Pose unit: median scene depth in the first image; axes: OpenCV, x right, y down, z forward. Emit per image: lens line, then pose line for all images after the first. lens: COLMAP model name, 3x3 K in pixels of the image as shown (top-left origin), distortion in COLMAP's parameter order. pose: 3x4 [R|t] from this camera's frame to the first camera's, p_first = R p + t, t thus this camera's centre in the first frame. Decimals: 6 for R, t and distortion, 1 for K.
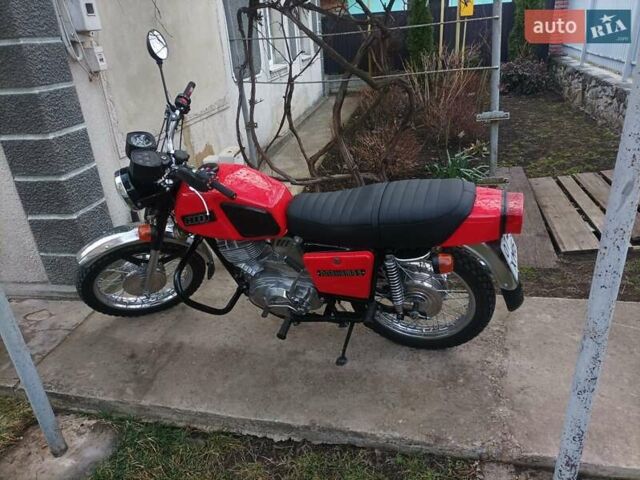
lens RADIAL K [[356.6, 0, 320.0], [0, 356.6, 240.0], [0, 0, 1]] dist [0.026100, -0.001143]
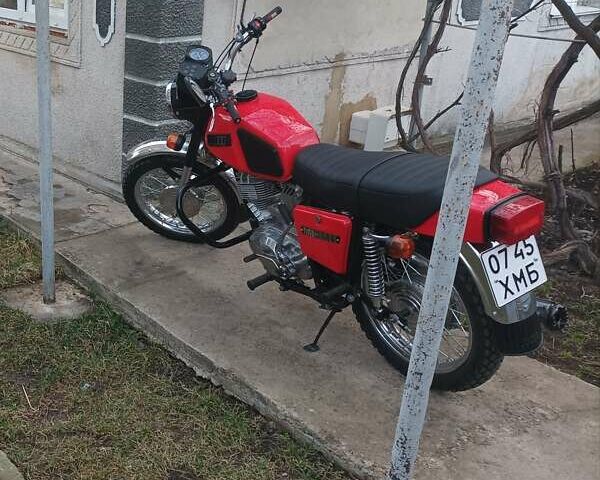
lens RADIAL K [[569.9, 0, 300.0], [0, 569.9, 240.0], [0, 0, 1]] dist [0.045302, 0.008253]
pose [[0.841195, 0.313133, -0.440839, 0.587218], [-0.333405, 0.942204, 0.033065, 0.067838], [0.425714, 0.119164, 0.896977, -0.262280]]
